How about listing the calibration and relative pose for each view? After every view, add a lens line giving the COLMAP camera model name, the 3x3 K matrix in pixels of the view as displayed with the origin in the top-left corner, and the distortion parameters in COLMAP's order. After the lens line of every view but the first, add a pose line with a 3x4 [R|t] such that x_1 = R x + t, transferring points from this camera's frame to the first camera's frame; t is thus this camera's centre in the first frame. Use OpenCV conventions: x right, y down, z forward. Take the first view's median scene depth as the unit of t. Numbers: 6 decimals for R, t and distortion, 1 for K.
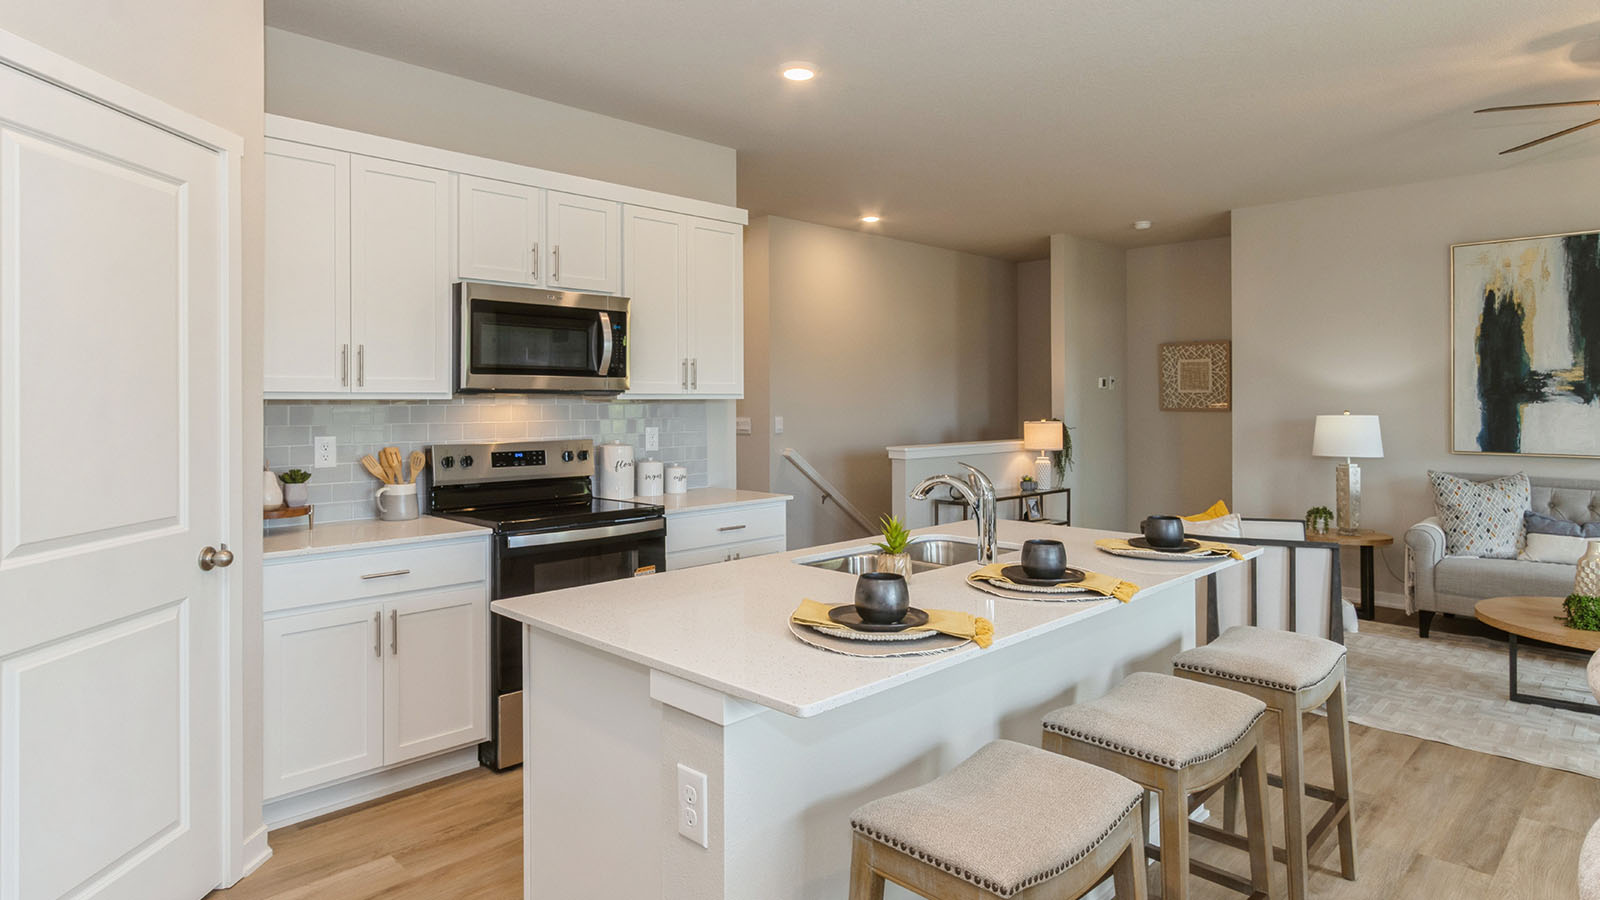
lens RADIAL K [[887.1, 0, 774.5], [0, 887.1, 407.0], [0, 0, 1]] dist [-0.000513, -0.000621]
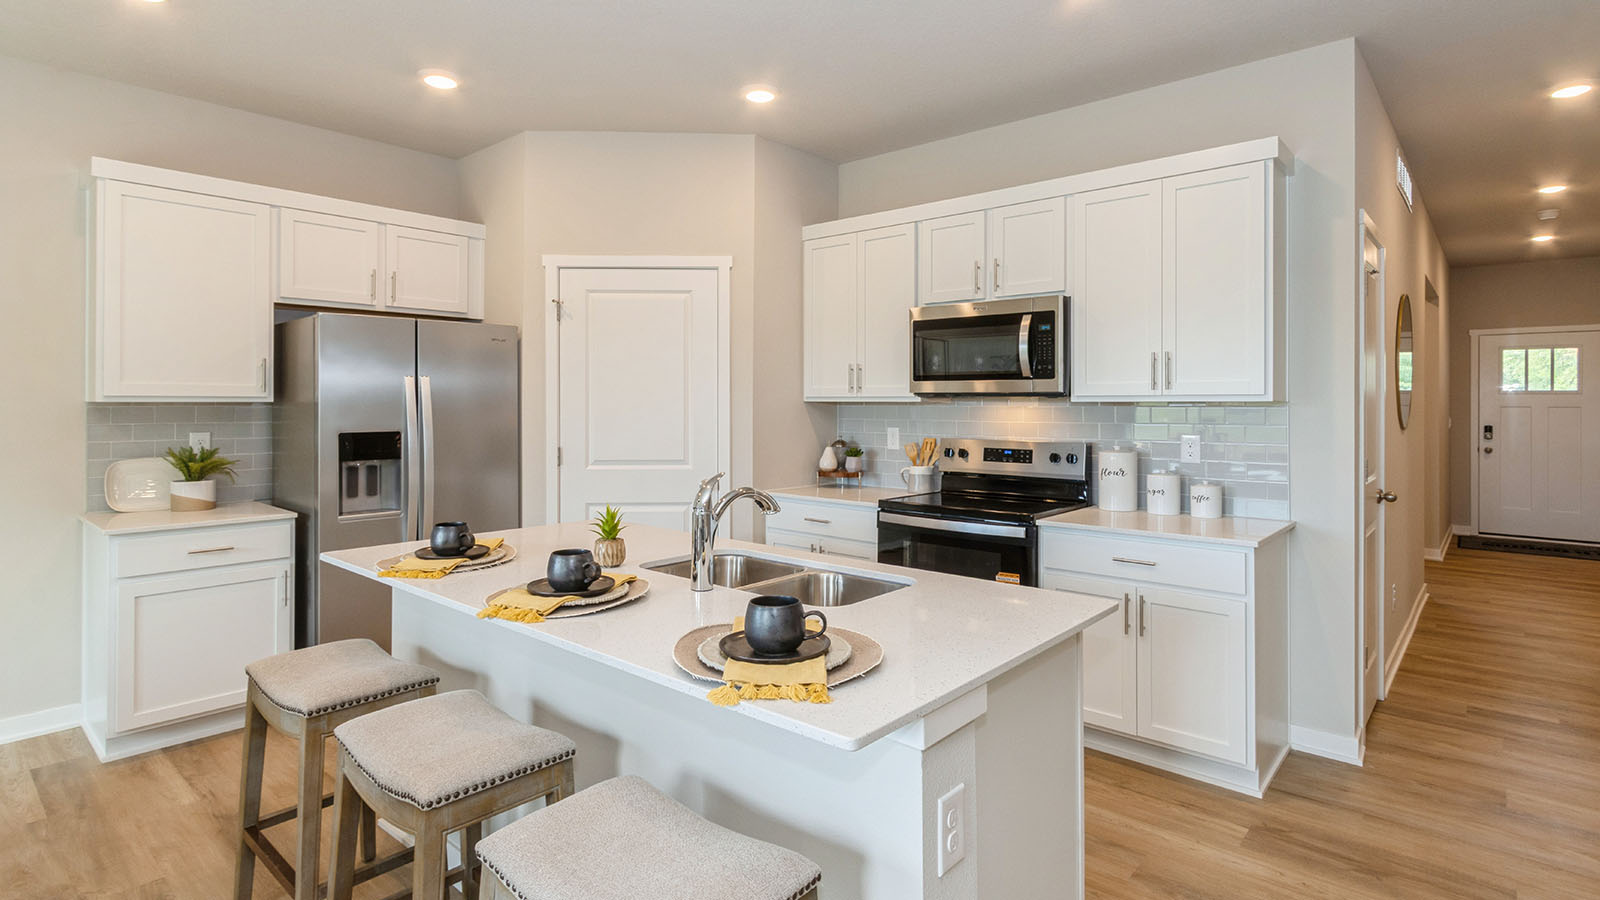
lens RADIAL K [[802.6, 0, 806.5], [0, 802.6, 399.1], [0, 0, 1]] dist [0.005766, 0.000630]
pose [[0.086557, -0.003128, -0.996242, 0.690780], [-0.007435, 0.999965, -0.003786, -0.006186], [0.996219, 0.007734, 0.086530, 0.677250]]
